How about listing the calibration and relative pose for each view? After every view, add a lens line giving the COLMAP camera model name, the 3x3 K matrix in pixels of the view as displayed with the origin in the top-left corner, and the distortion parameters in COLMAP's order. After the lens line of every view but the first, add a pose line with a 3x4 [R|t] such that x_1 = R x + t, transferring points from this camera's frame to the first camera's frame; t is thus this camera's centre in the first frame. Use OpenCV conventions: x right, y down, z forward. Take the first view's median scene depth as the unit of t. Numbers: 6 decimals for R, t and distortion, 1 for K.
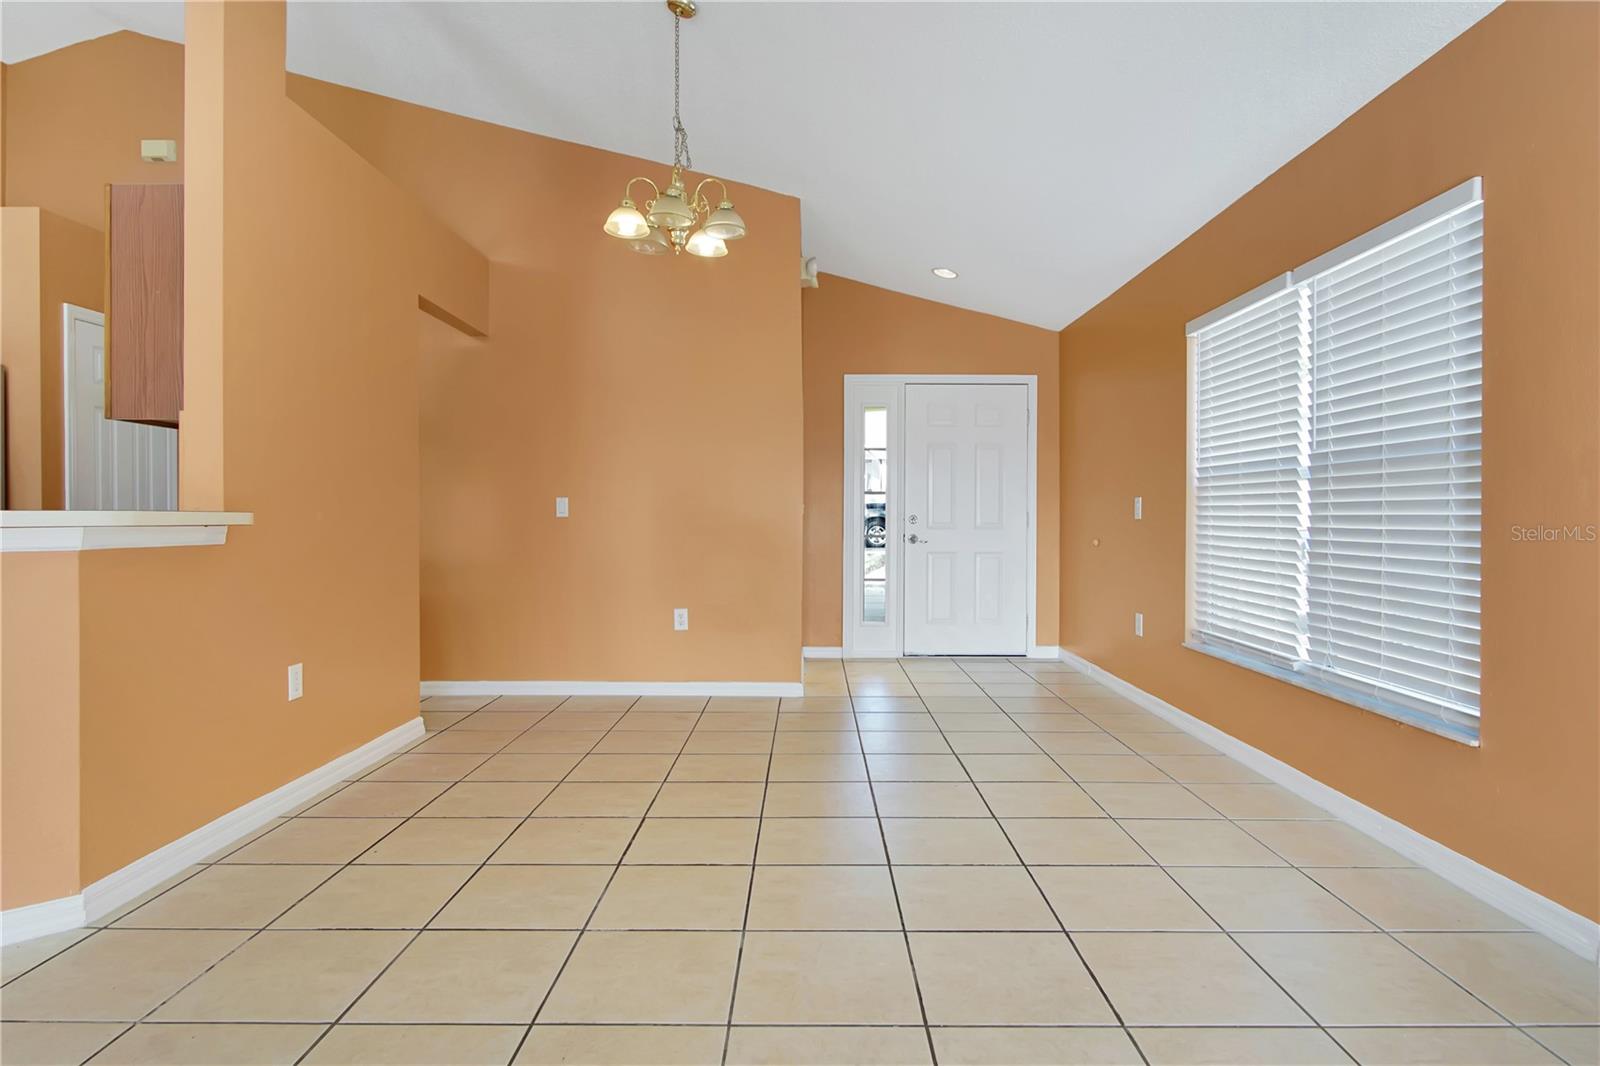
lens RADIAL K [[860.9, 0, 801.2], [0, 860.9, 529.8], [0, 0, 1]] dist [0.000468, -0.000307]
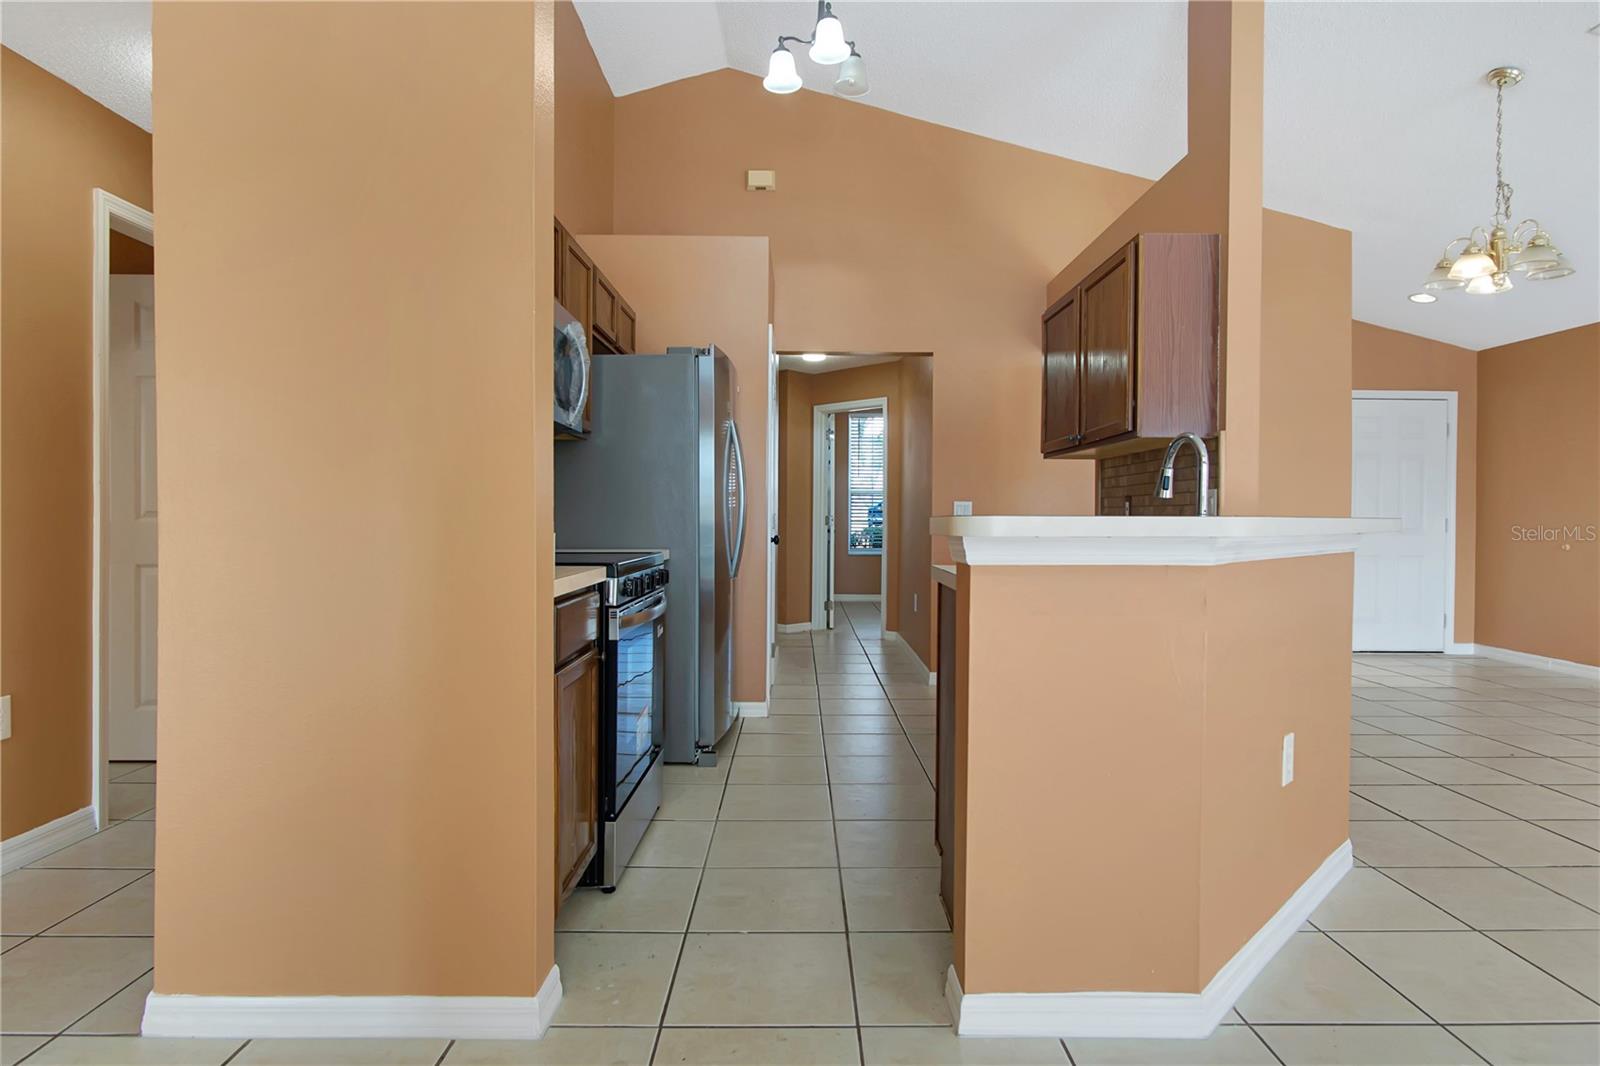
lens RADIAL K [[860.9, 0, 806.1], [0, 860.9, 532.0], [0, 0, 1]] dist [0.000468, -0.000307]
pose [[0.999851, 0.005605, 0.016303, -0.559228], [-0.005609, 0.999984, 0.000257, 0.000445], [-0.016302, -0.000348, 0.999867, -0.064707]]
